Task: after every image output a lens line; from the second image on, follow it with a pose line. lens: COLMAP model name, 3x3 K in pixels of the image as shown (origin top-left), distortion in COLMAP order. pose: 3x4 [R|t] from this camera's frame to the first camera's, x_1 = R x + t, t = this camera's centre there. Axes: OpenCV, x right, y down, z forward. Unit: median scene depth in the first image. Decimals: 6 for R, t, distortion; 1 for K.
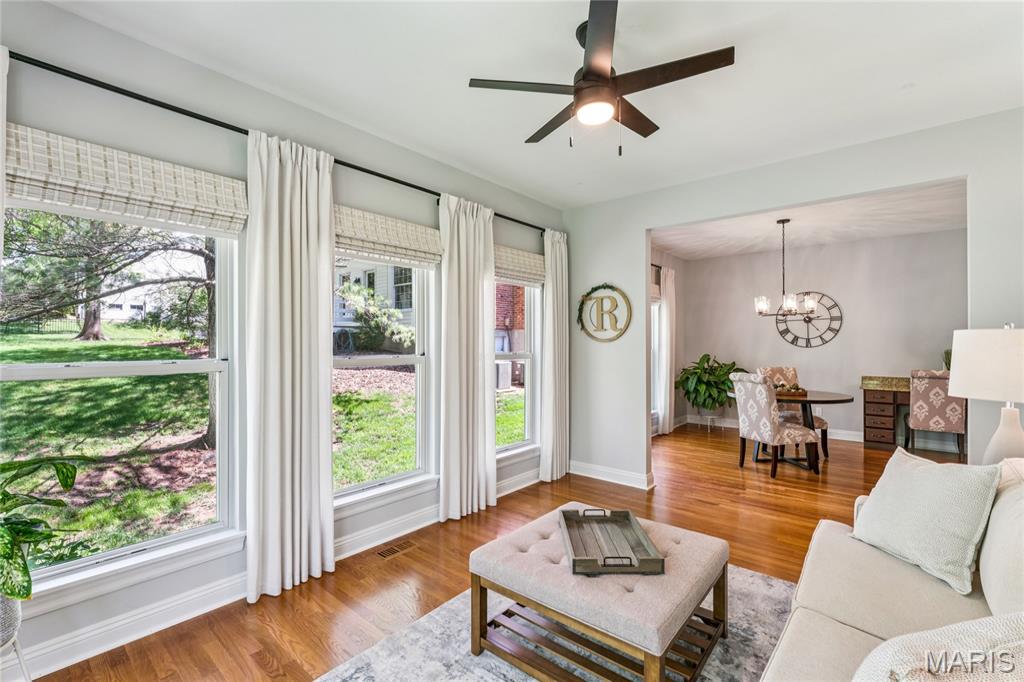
lens RADIAL K [[450.9, 0, 511.6], [0, 450.9, 343.6], [0, 0, 1]] dist [-0.001645, -0.000036]
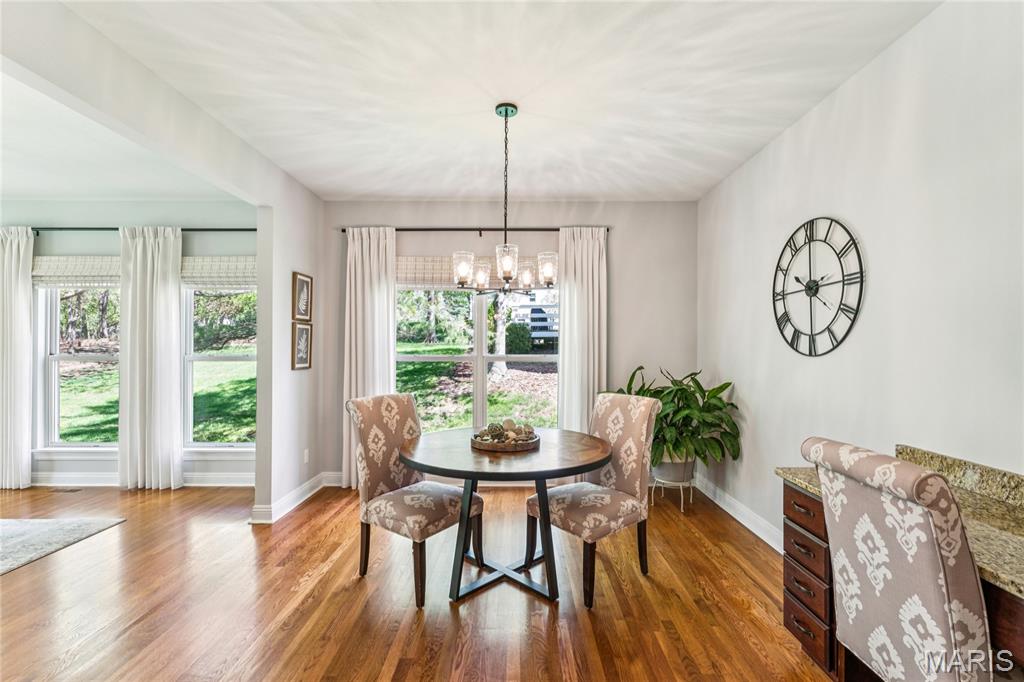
lens RADIAL K [[470.6, 0, 513.4], [0, 470.6, 338.5], [0, 0, 1]] dist [0.000646, 0.000016]
pose [[0.637686, -0.006881, -0.770266, 0.819158], [0.003724, 0.999976, -0.005851, -0.005961], [0.770288, 0.000863, 0.637696, 0.528909]]
